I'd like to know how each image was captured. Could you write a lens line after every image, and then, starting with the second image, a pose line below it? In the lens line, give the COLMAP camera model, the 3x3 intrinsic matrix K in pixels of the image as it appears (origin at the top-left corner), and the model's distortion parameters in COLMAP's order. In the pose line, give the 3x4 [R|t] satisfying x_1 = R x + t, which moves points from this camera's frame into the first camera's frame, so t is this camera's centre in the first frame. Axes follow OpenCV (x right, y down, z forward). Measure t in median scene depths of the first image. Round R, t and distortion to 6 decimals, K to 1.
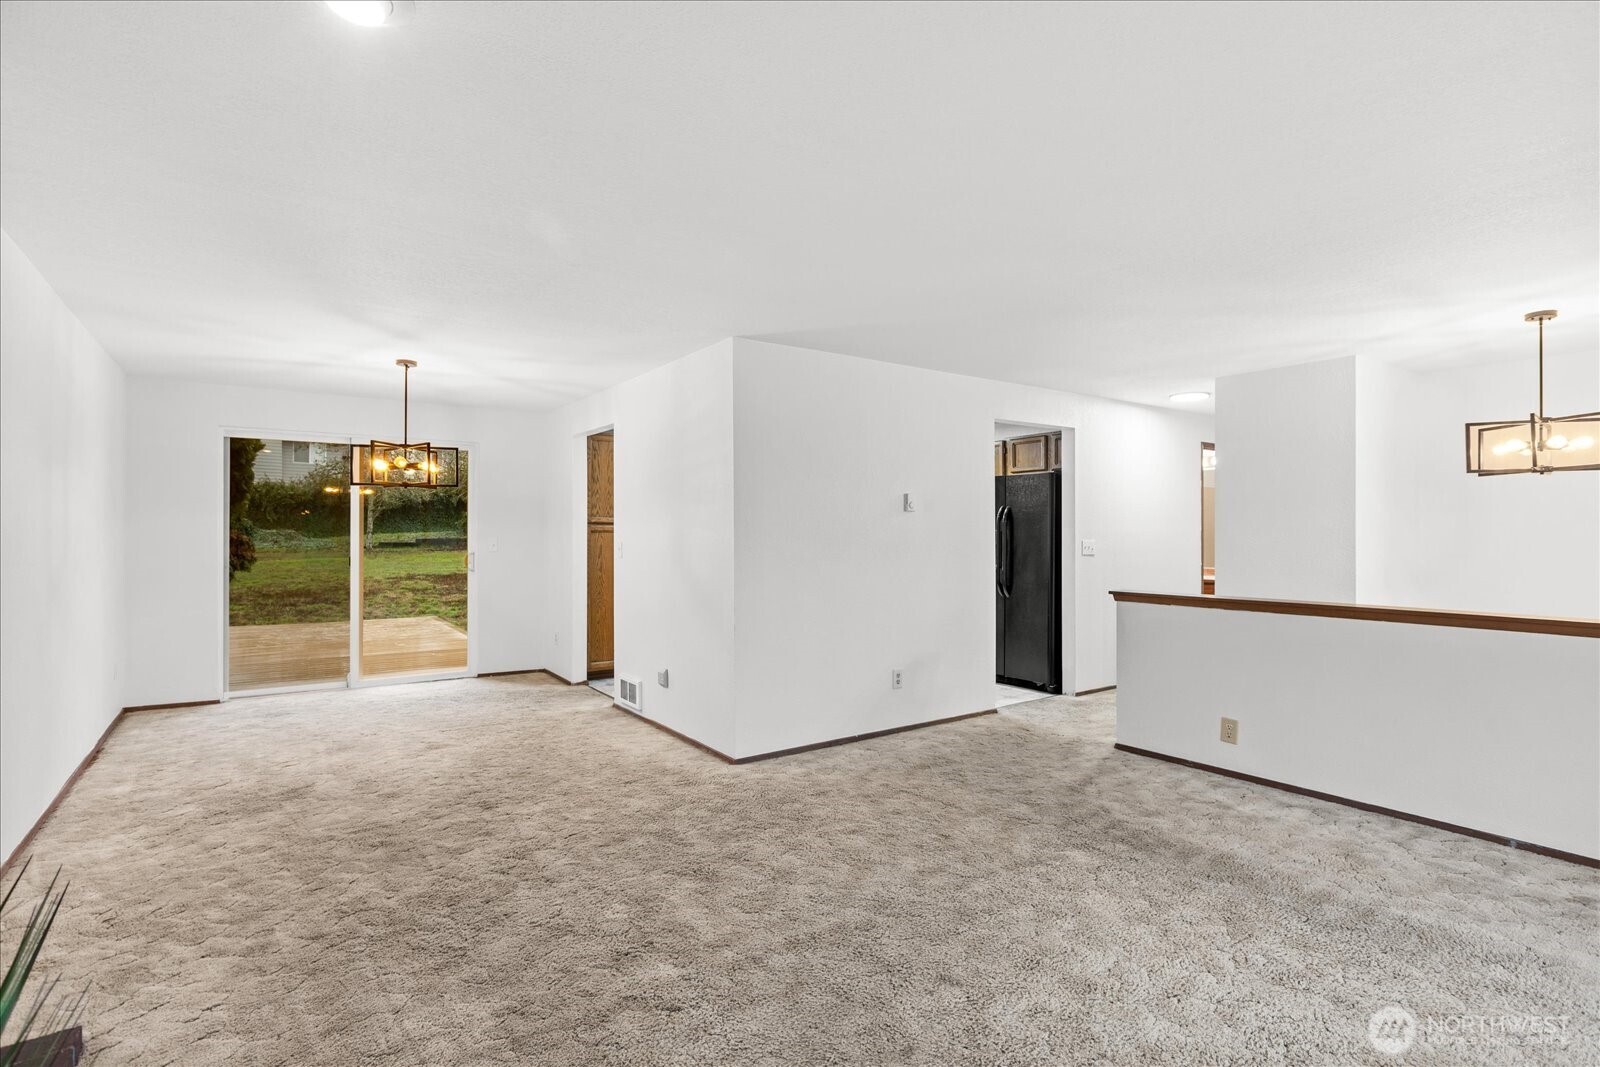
lens RADIAL K [[770.8, 0, 800.0], [0, 770.8, 533.6], [0, 0, 1]] dist [-0.003541, -0.000085]
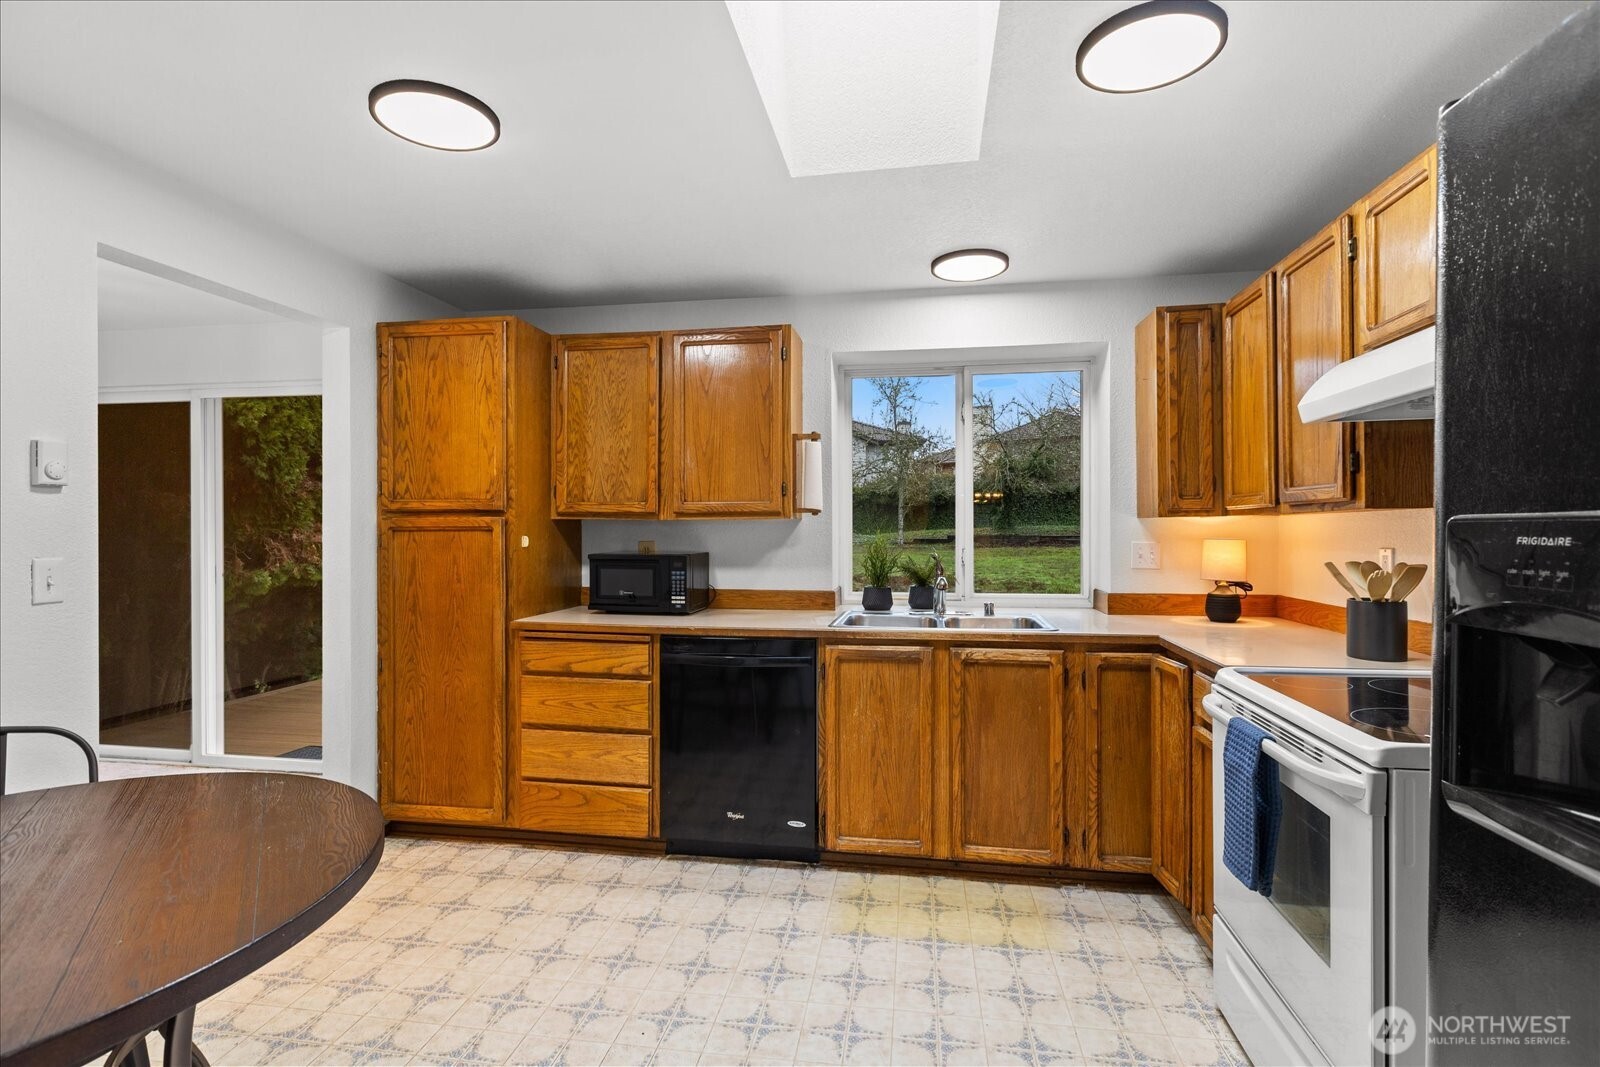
lens RADIAL K [[770.8, 0, 798.2], [0, 770.8, 532.1], [0, 0, 1]] dist [-0.003541, -0.000085]
pose [[0.715388, -0.003275, -0.698720, 0.244941], [0.005907, 0.999982, 0.001361, -0.000467], [0.698702, -0.005101, 0.715394, 0.848624]]
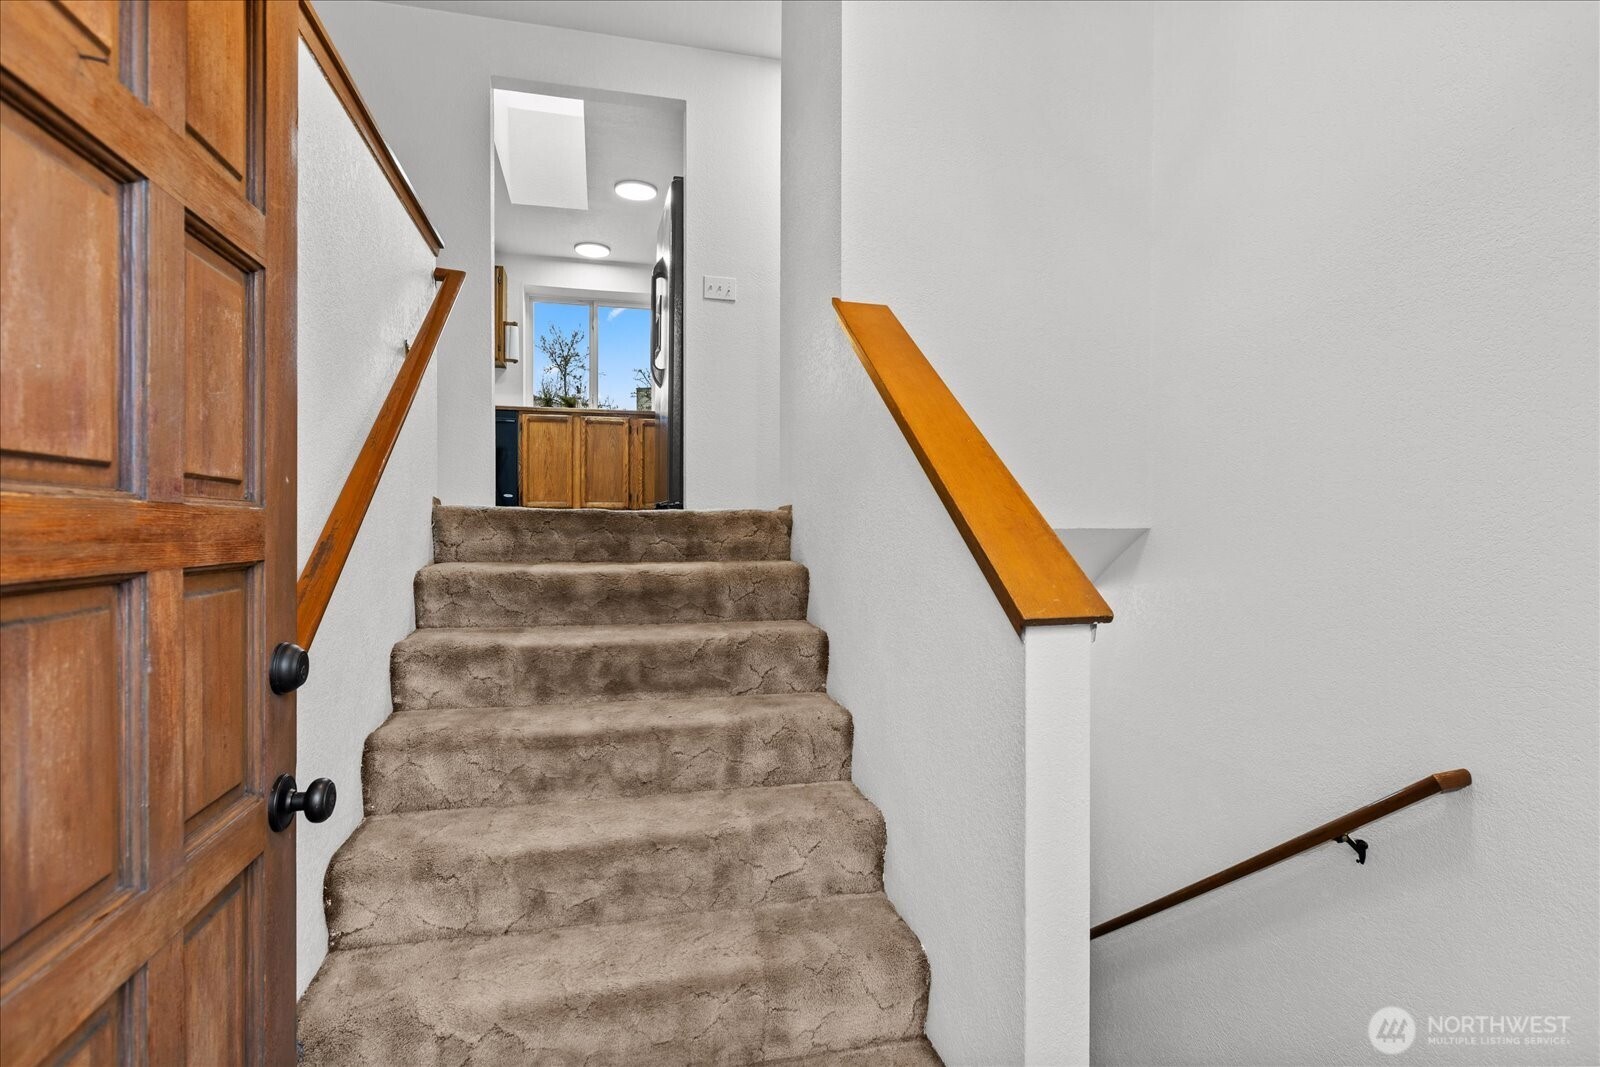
lens RADIAL K [[770.8, 0, 798.5], [0, 770.8, 530.4], [0, 0, 1]] dist [-0.003541, -0.000085]
pose [[0.937083, 0.006914, -0.349038, 4.335781], [-0.001690, 0.999882, 0.015268, 2.203376], [0.349102, -0.013717, 0.936984, -4.302785]]
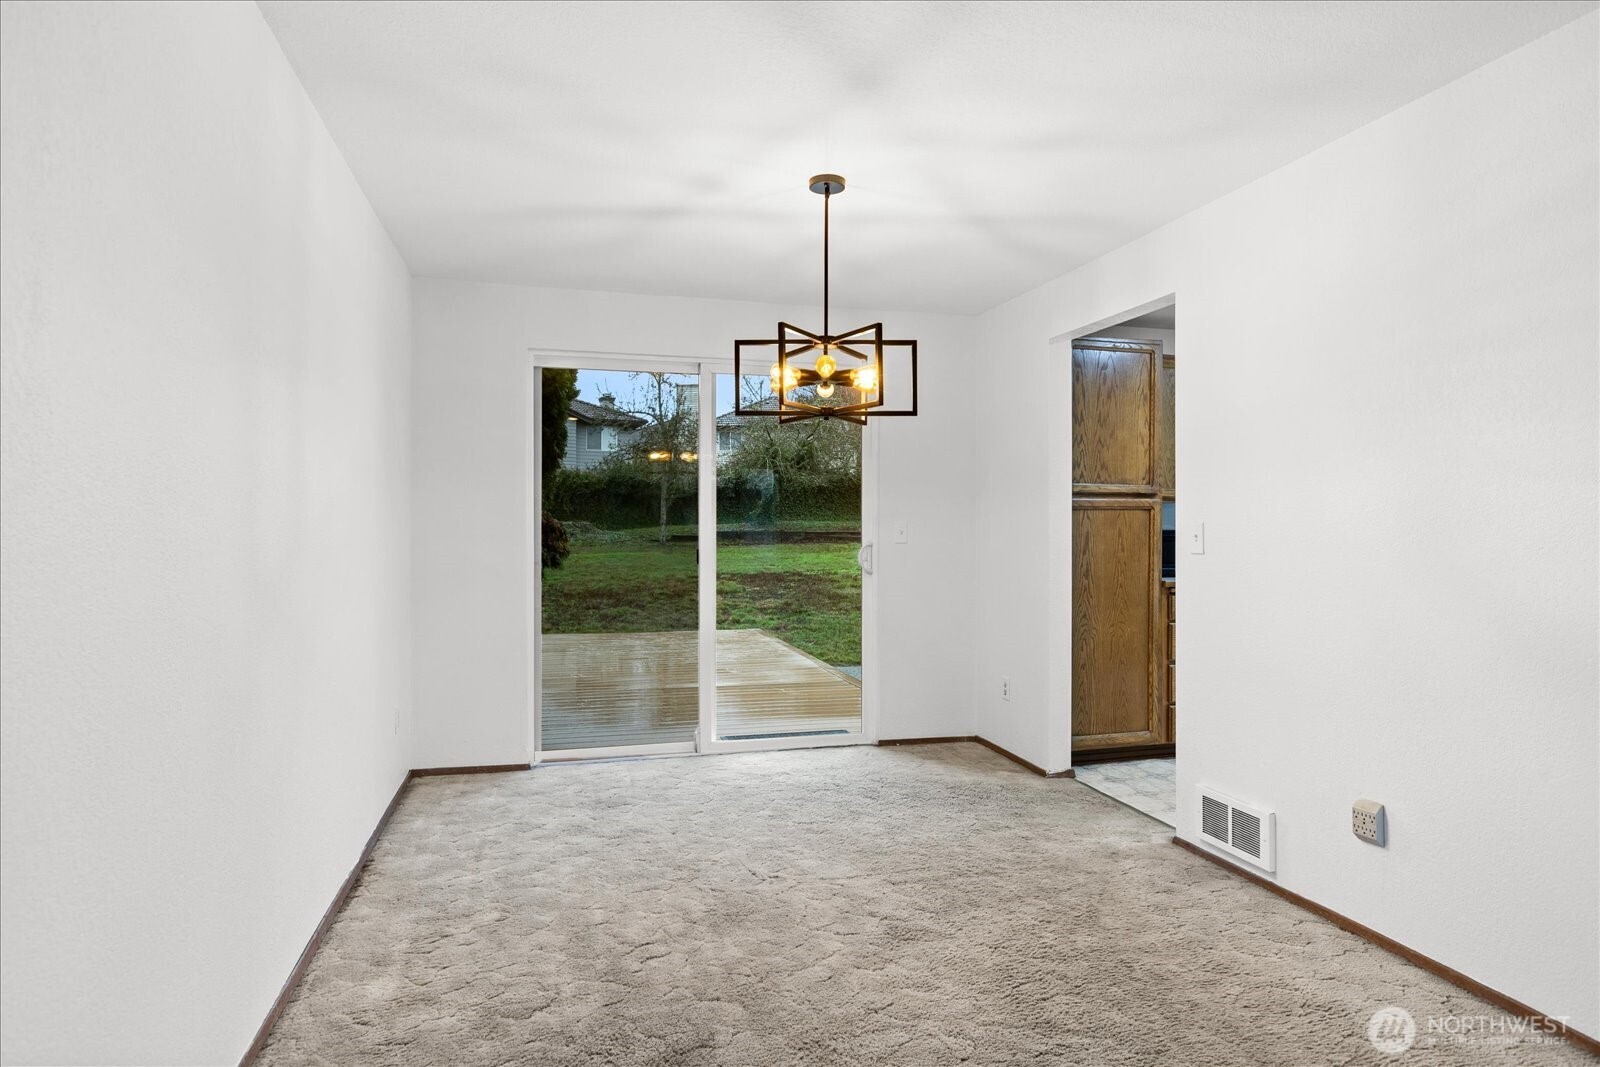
lens RADIAL K [[917.0, 0, 809.6], [0, 917.0, 532.2], [0, 0, 1]] dist [-0.001455, 0.001763]
pose [[0.942776, 0.000689, -0.333425, -0.232956], [0.001090, 0.999986, 0.005148, 0.011446], [0.333424, -0.005216, 0.942762, 0.297125]]
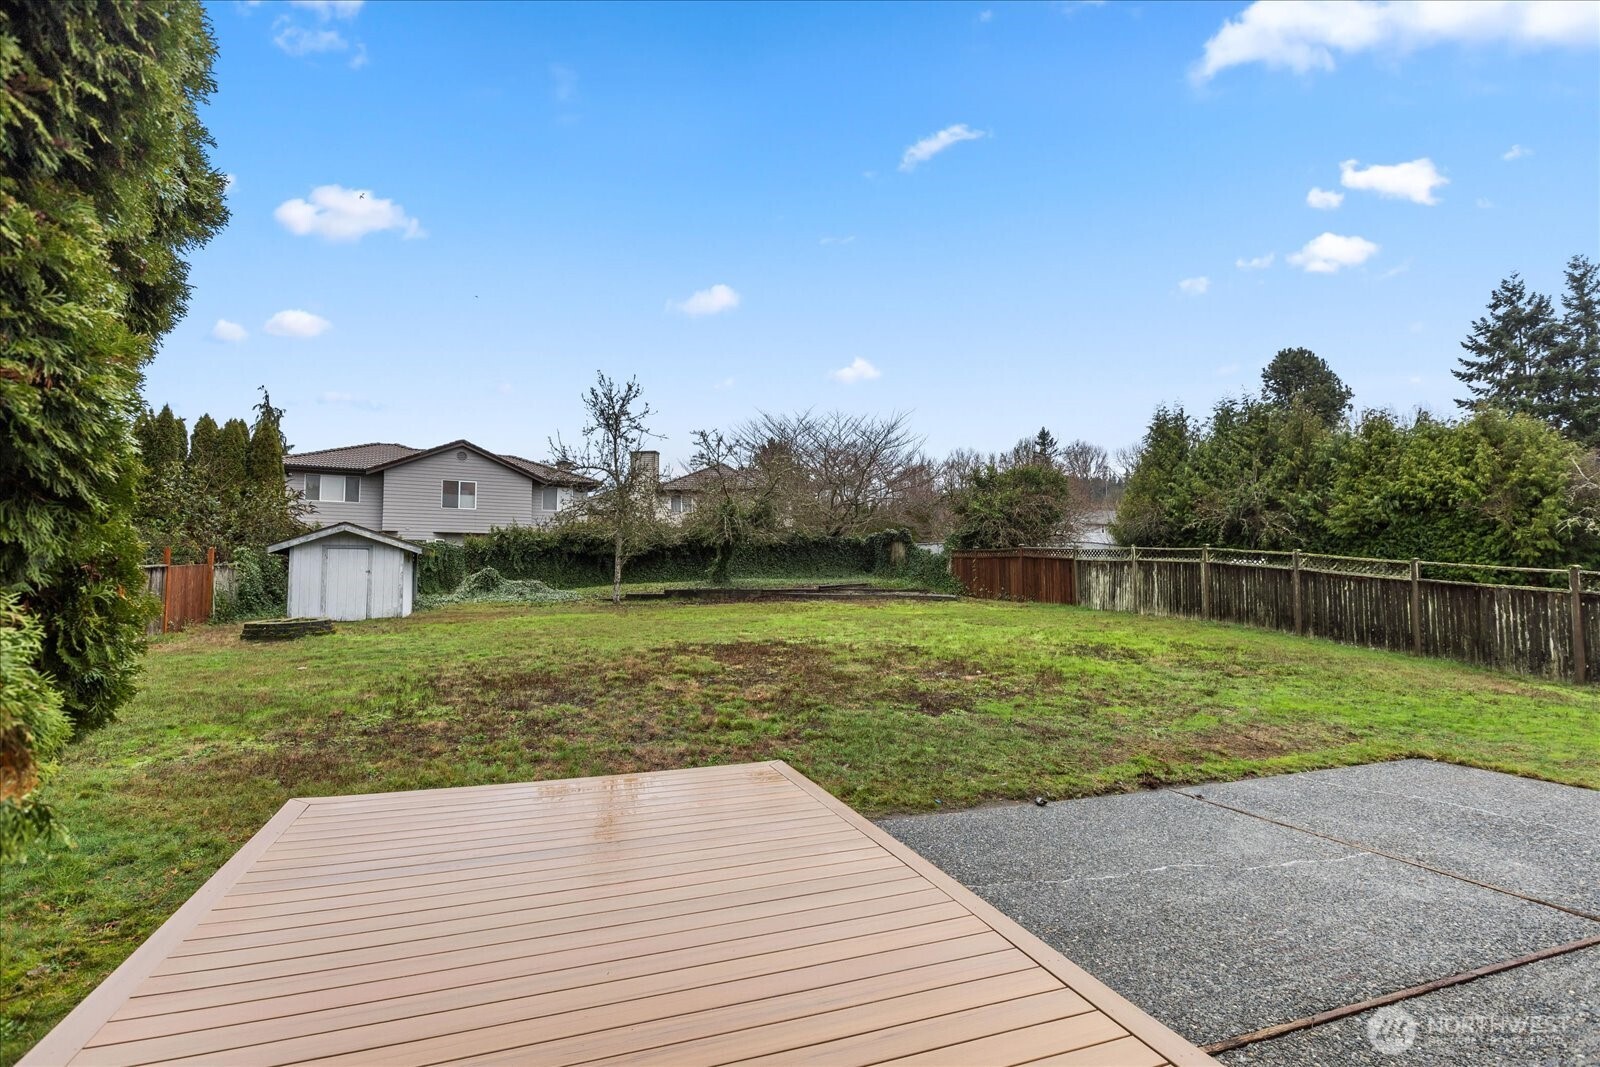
lens RADIAL K [[774.3, 0, 802.5], [0, 774.3, 531.9], [0, 0, 1]] dist [-0.000738, -0.000240]
pose [[0.965760, -0.022788, -0.258435, -0.651677], [0.006102, 0.997855, -0.065185, -0.003303], [0.259366, 0.061376, 0.963827, 1.051009]]
